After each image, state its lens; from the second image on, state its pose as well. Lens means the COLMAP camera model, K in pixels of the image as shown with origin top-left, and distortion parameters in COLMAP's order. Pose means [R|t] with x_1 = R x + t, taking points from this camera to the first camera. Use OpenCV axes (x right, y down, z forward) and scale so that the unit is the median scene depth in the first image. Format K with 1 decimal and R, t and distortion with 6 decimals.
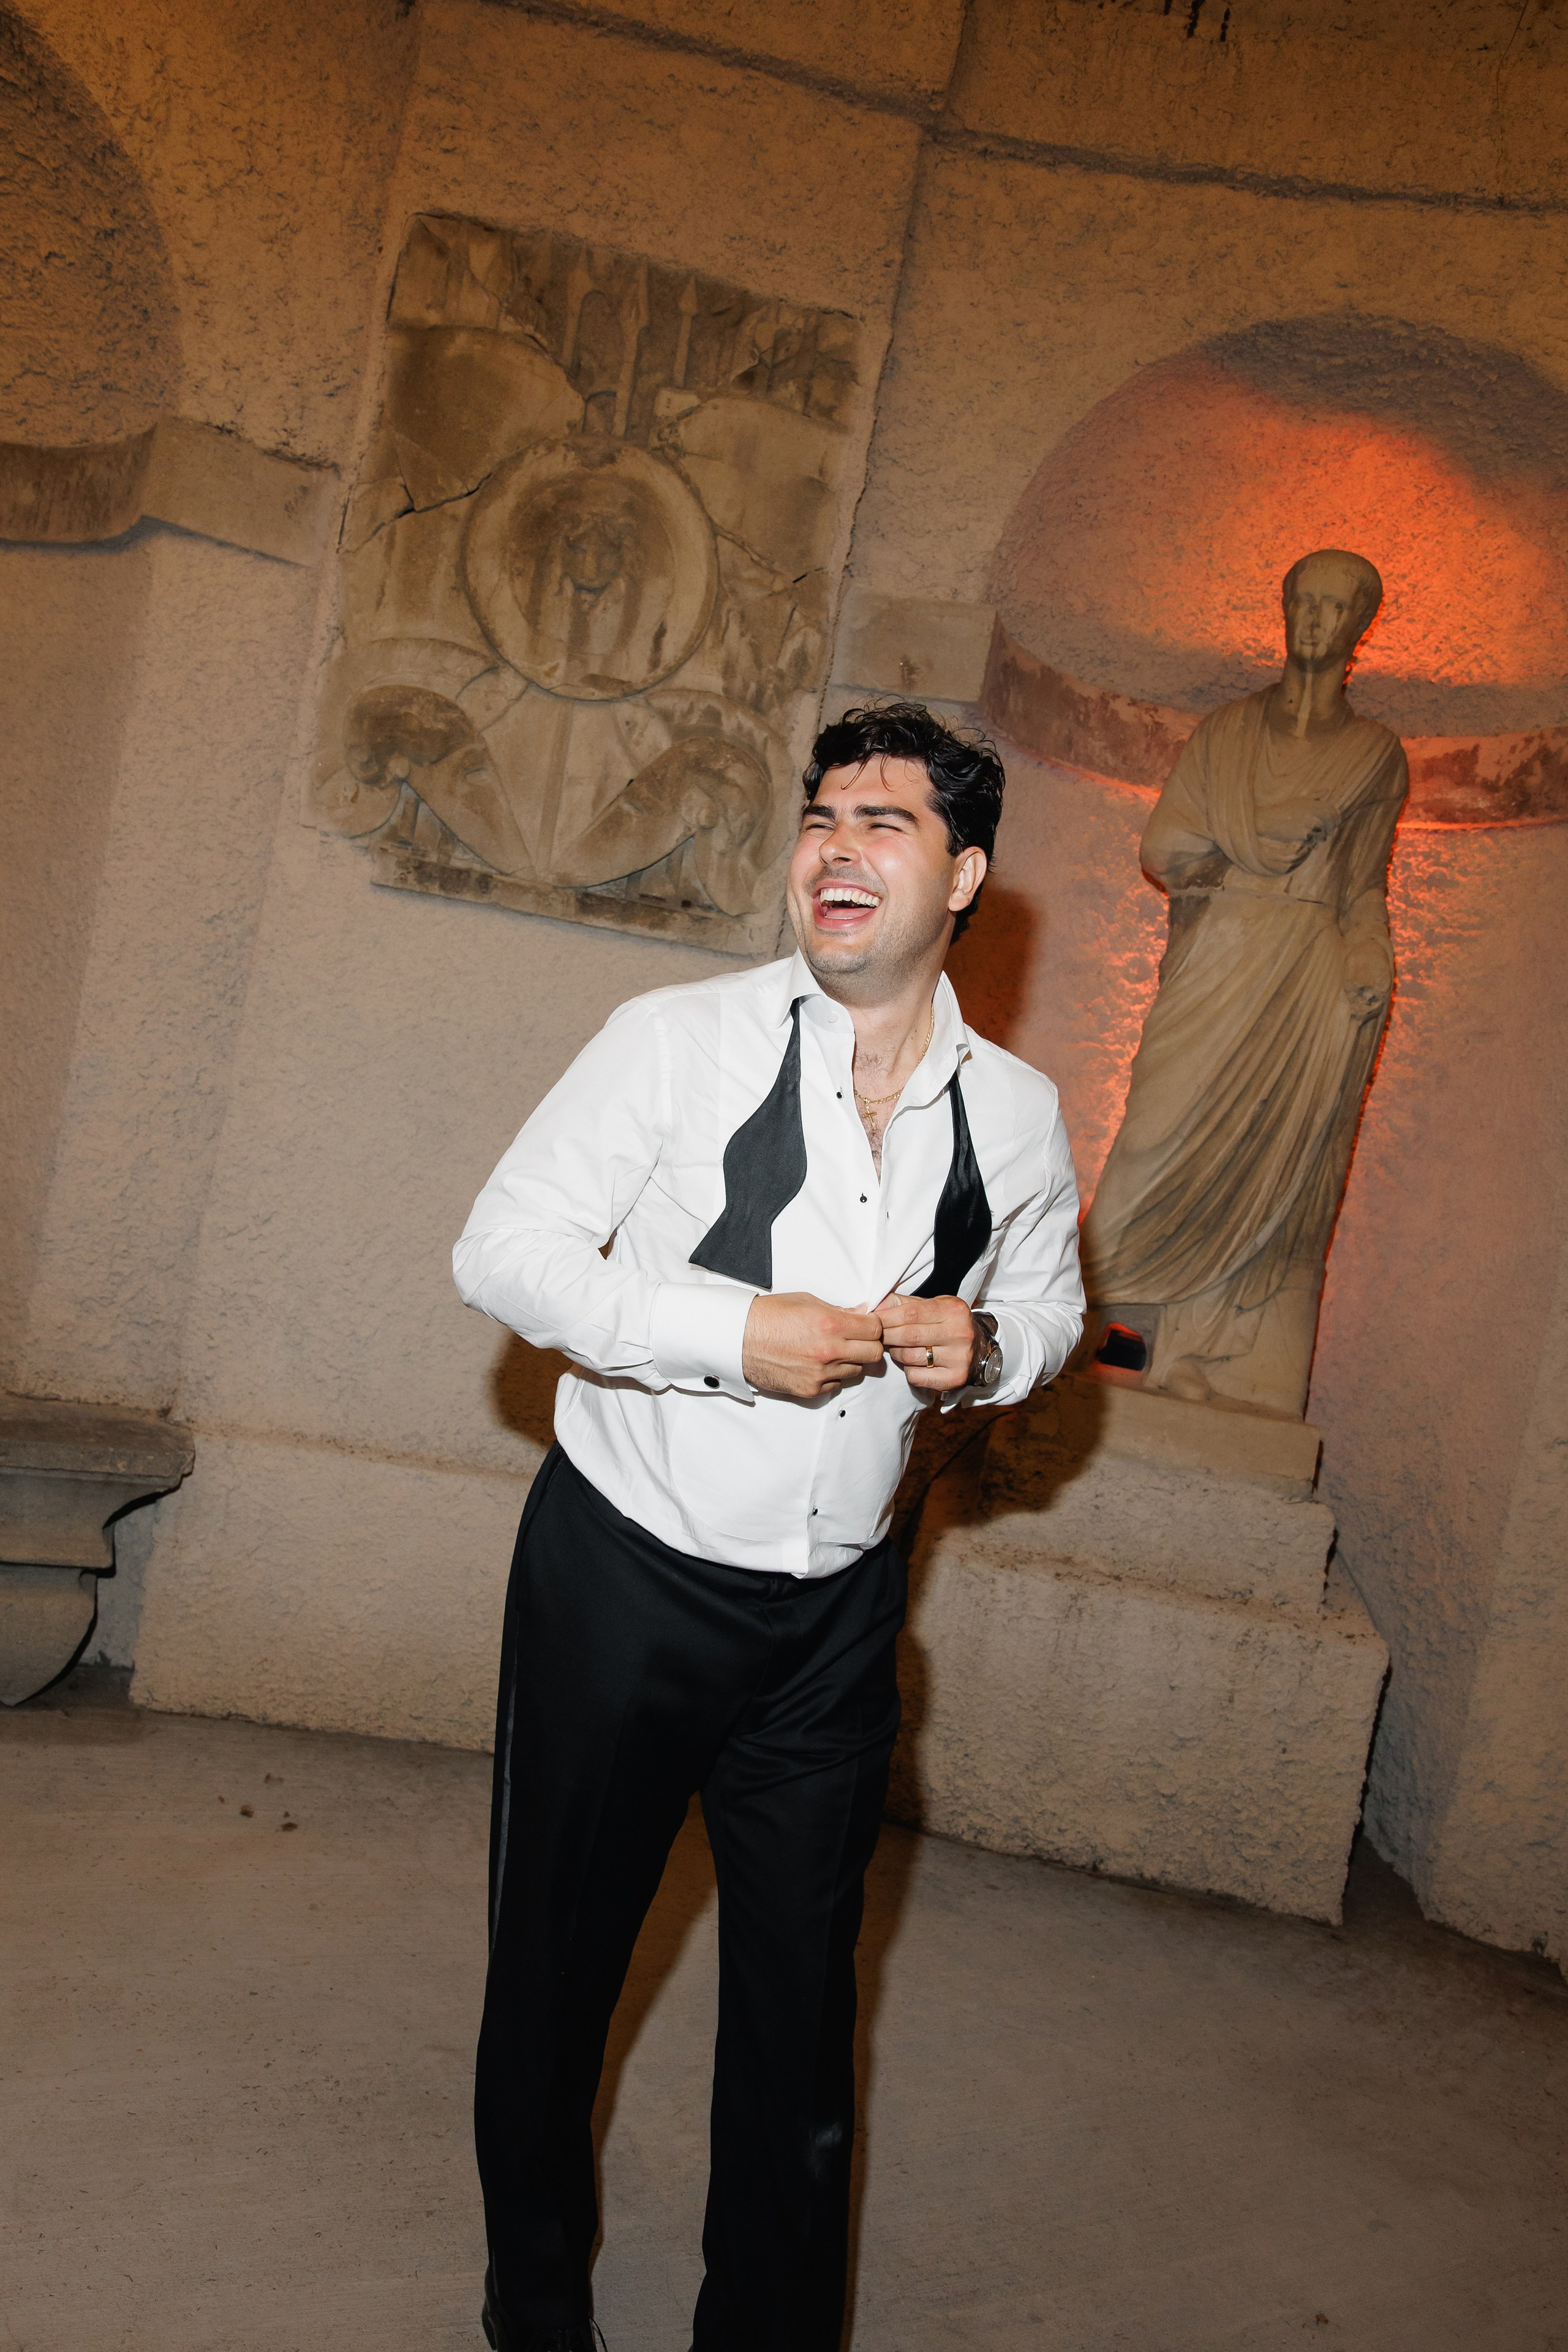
lens RADIAL K [[1638.8, 0, 776.3], [0, 1638.8, 1170.5], [0, 0, 1]] dist [-0.002072, -0.005386]
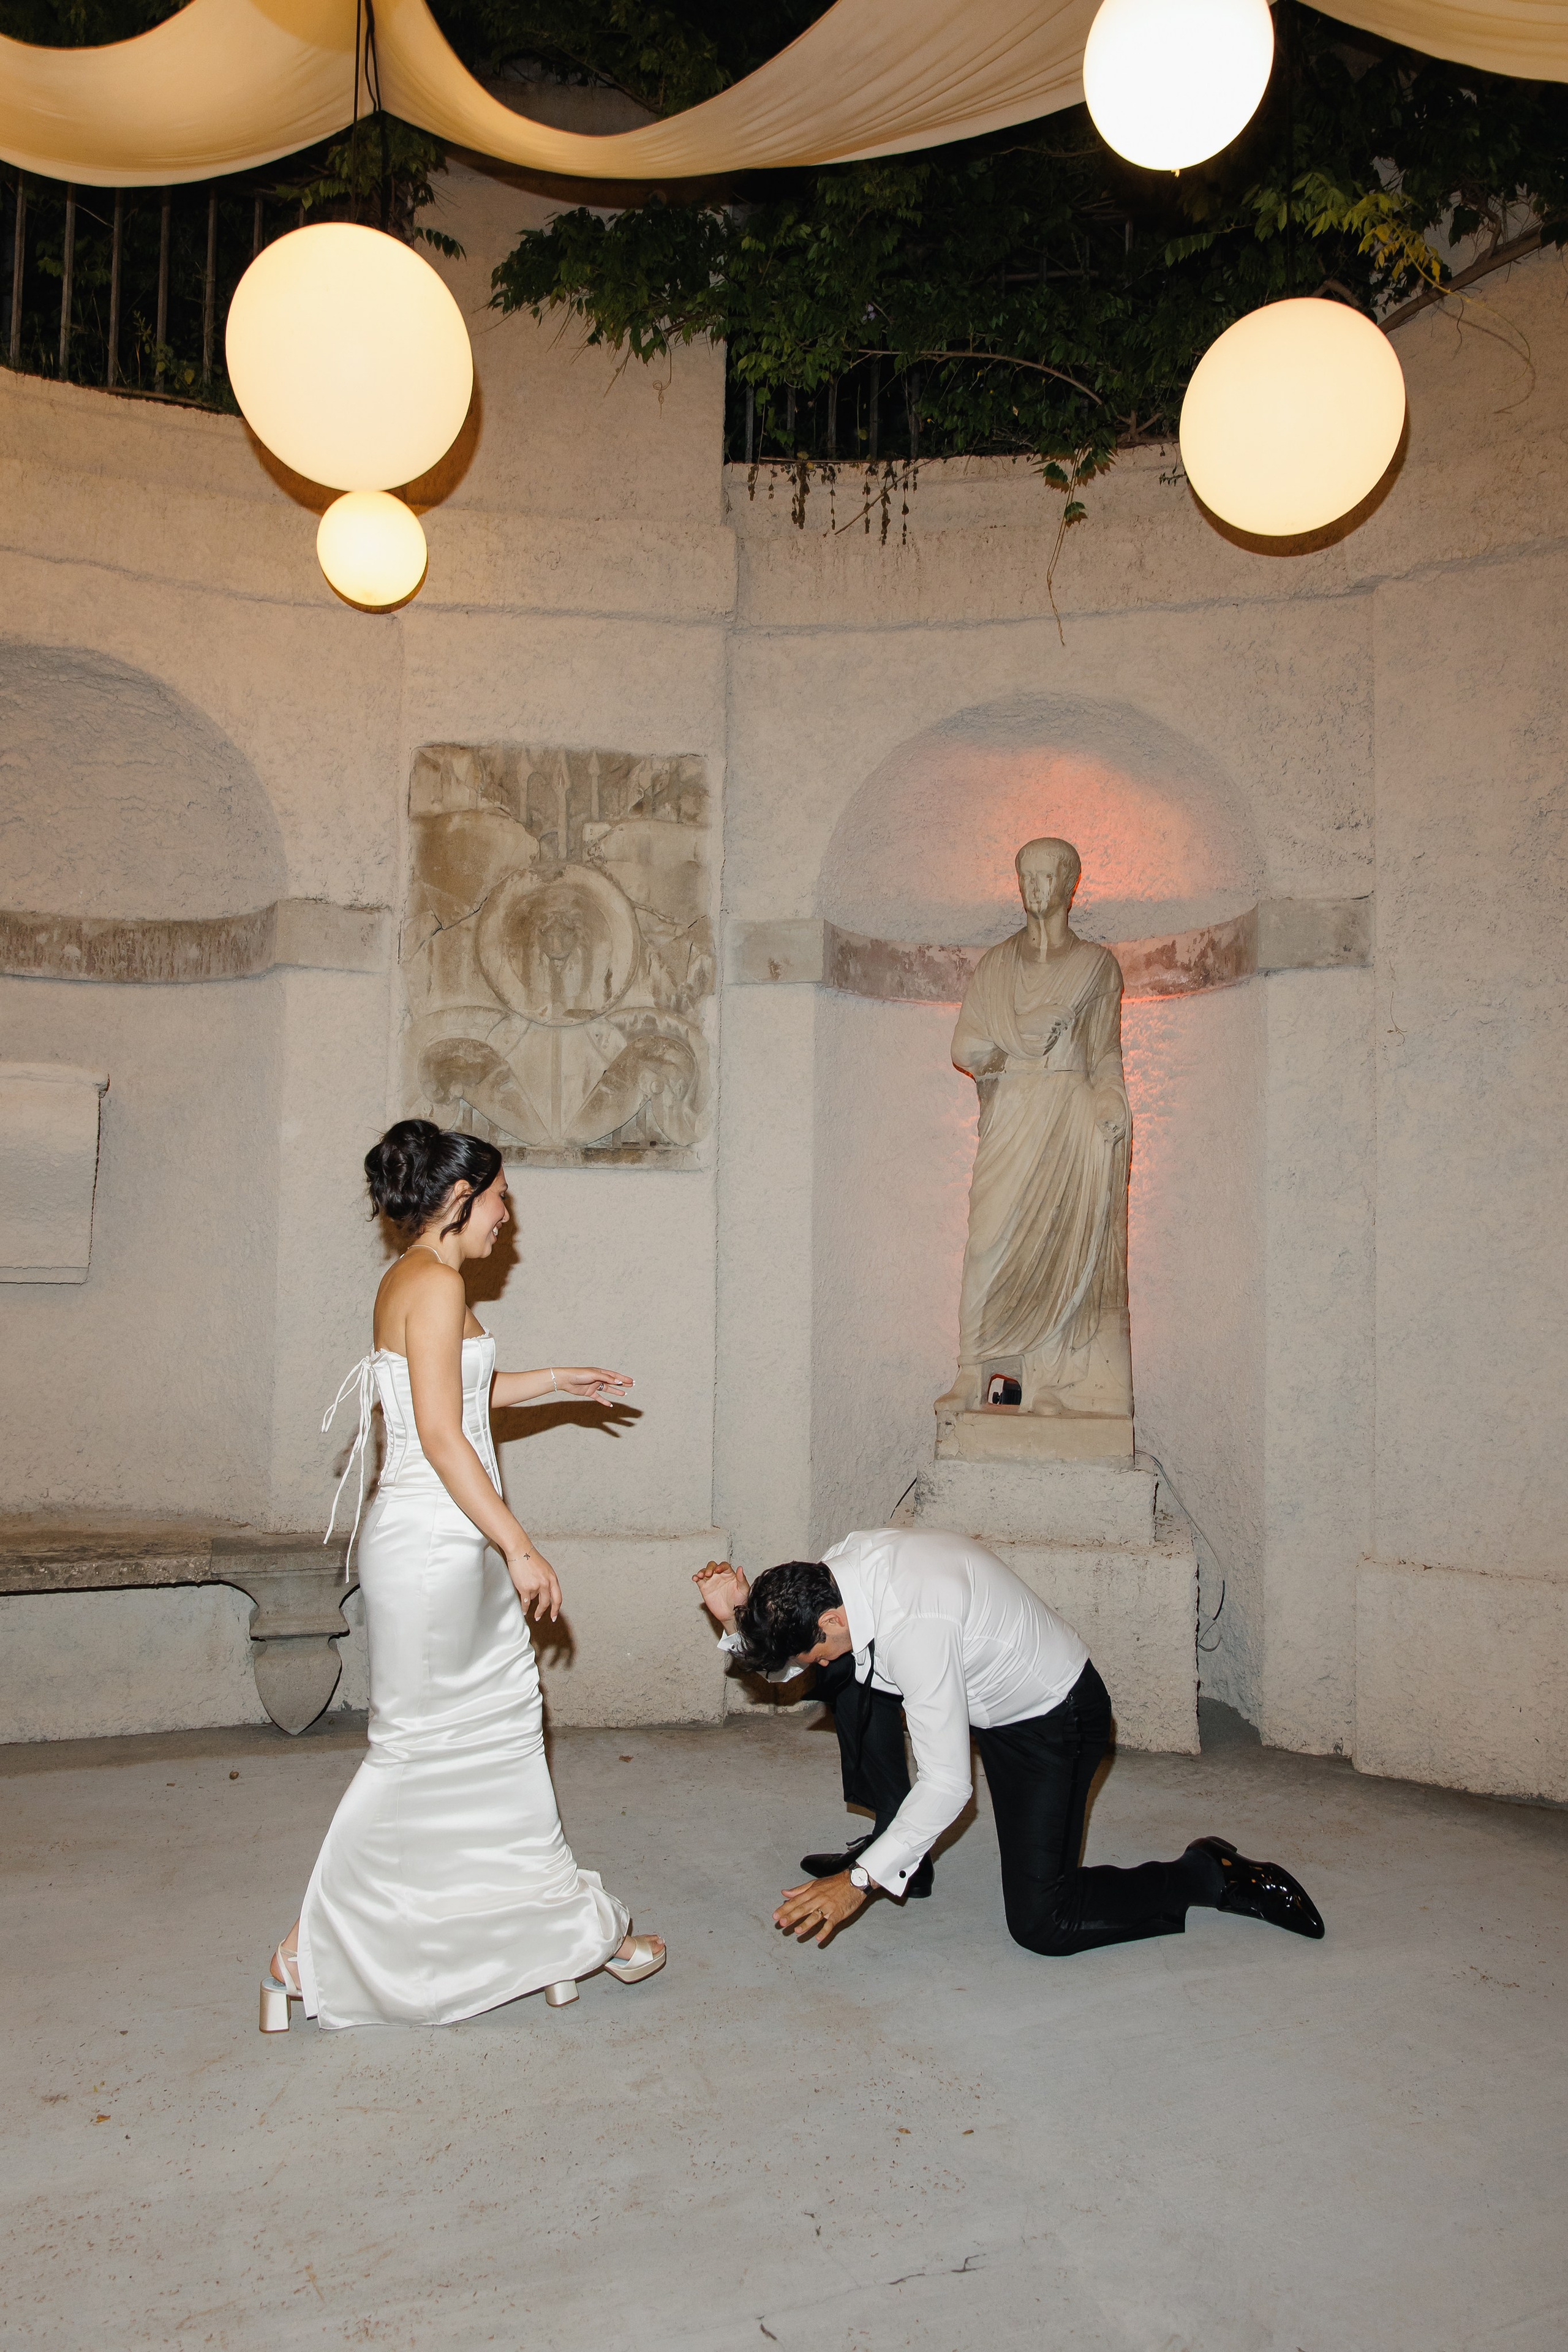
lens RADIAL K [[1605.8, 0, 778.5], [0, 1605.8, 1175.5], [0, 0, 1]] dist [0.015934, -0.028166]
pose [[0.985419, -0.166145, -0.036680, 0.112836], [0.162074, 0.982210, -0.094843, 0.028572], [0.051785, 0.087515, 0.994816, -0.492598]]
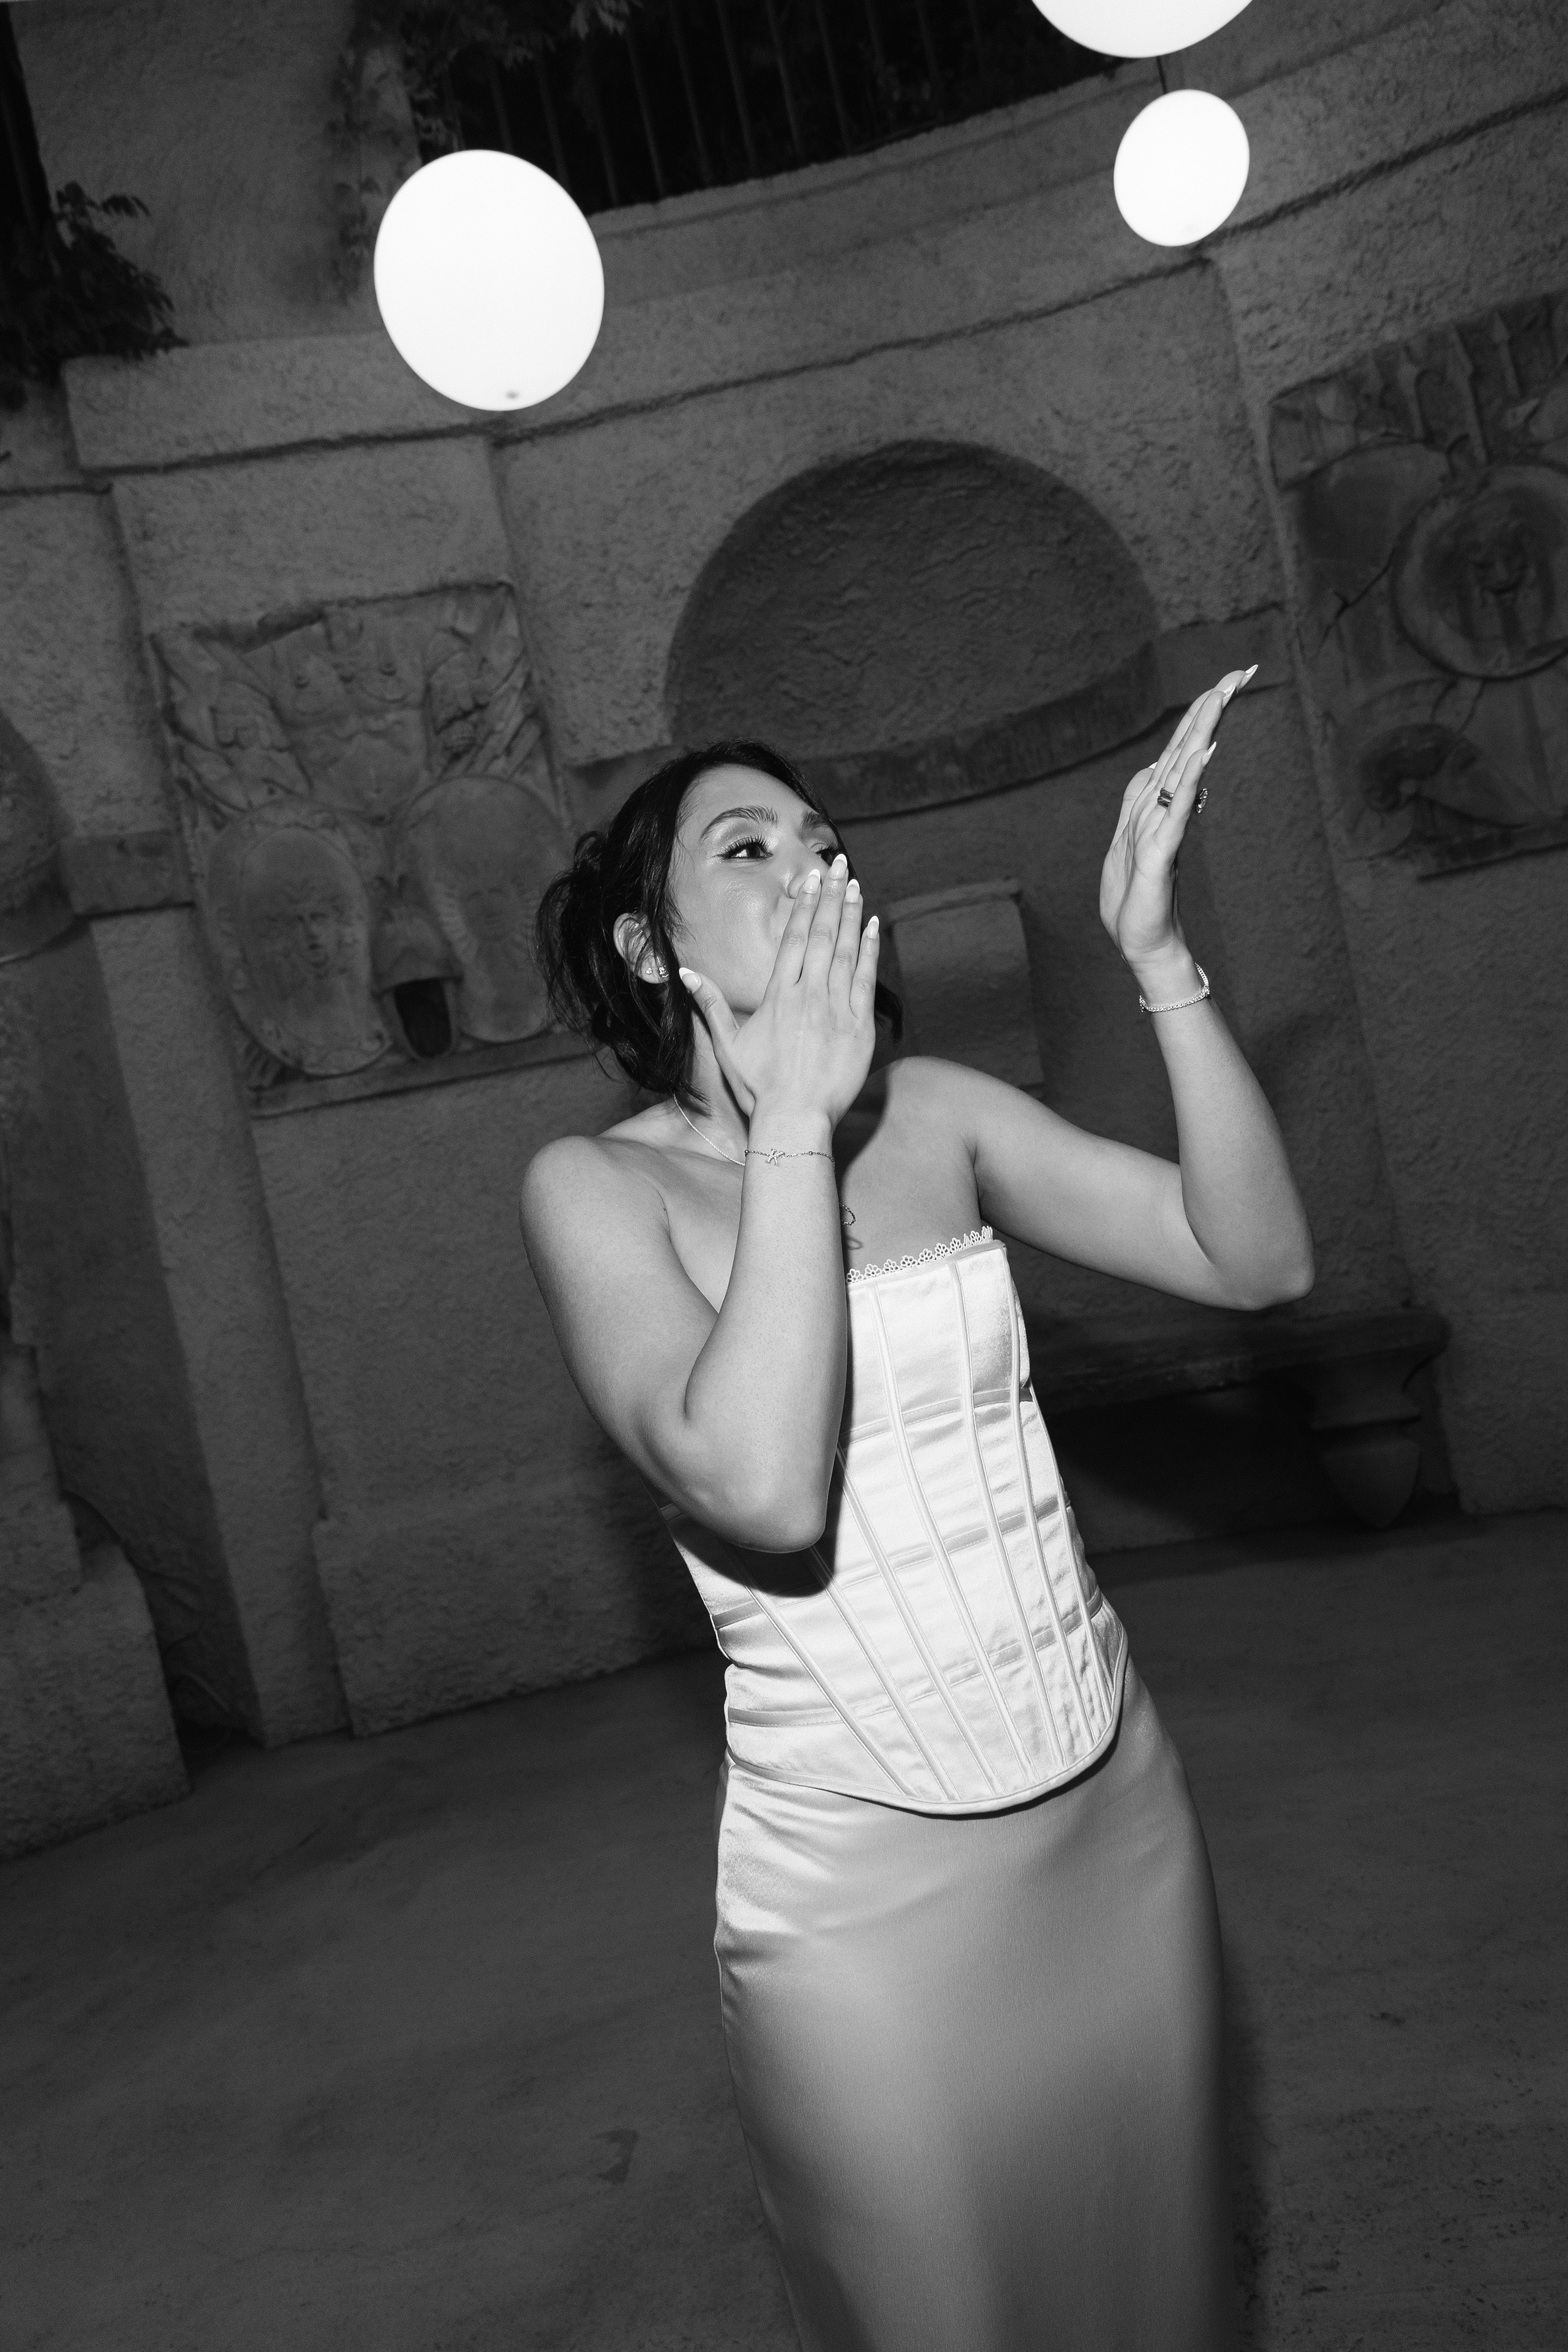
lens RADIAL K [[1552.8, 0, 777.6], [0, 1552.8, 1176.3], [0, 0, 1]] dist [0.002844, 0.000196]
pose [[0.774613, -0.324602, -0.542779, -0.045642], [0.331394, 0.939304, -0.088799, -0.010163], [0.538659, -0.111089, 0.835168, -0.344747]]
